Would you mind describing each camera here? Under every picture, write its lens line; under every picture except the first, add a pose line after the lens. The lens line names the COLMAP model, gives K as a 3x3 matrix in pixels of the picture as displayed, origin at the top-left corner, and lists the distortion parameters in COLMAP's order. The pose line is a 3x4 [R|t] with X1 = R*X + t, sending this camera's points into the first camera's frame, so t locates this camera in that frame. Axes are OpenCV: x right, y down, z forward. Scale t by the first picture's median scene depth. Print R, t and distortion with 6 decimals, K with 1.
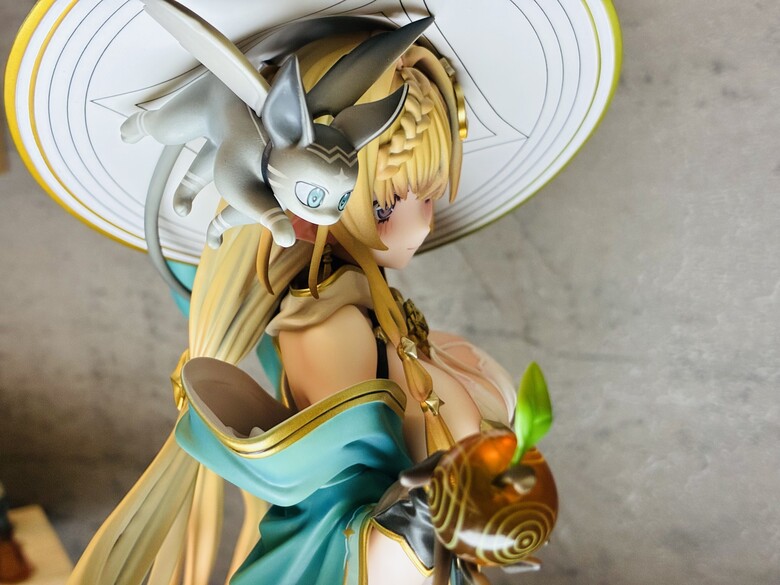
lens RADIAL K [[1232.7, 0, 390.0], [0, 1232.7, 292.5], [0, 0, 1]] dist [0.209178, -0.934249]
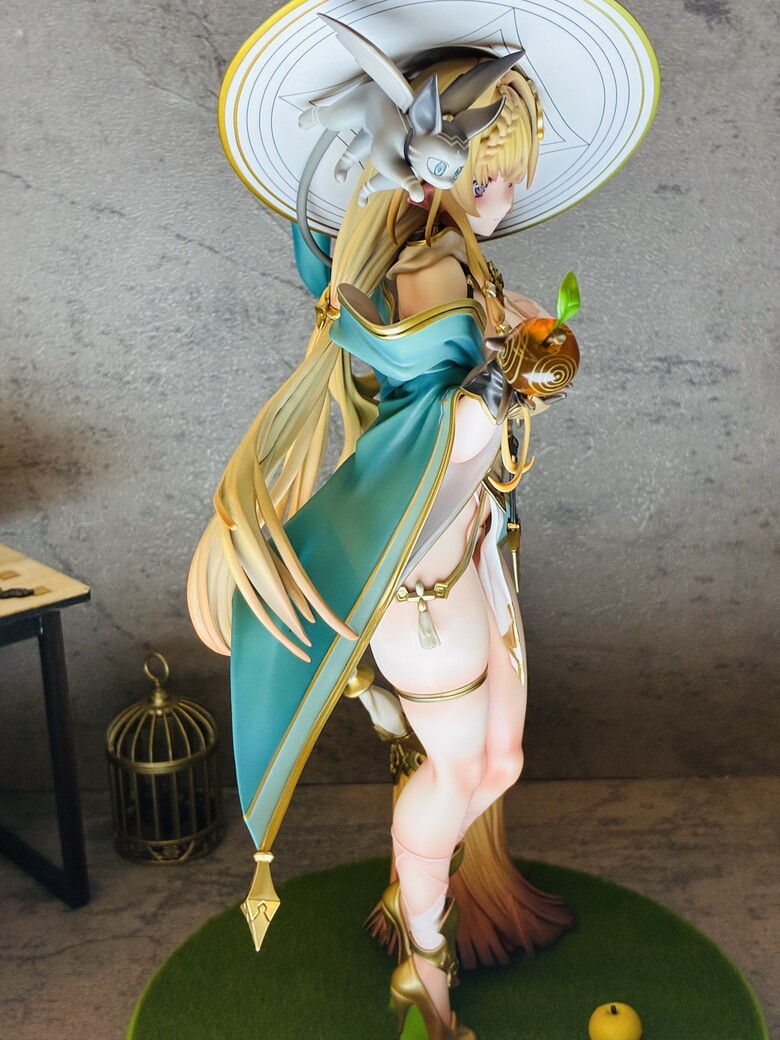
lens RADIAL K [[1643.6, 0, 390.0], [0, 1643.6, 520.0], [0, 0, 1]] dist [0.209178, -0.934249]
pose [[0.997623, 0.065977, -0.019872, -0.046688], [-0.064223, 0.994823, 0.078757, 0.176085], [0.024965, -0.077293, 0.996696, -0.959367]]
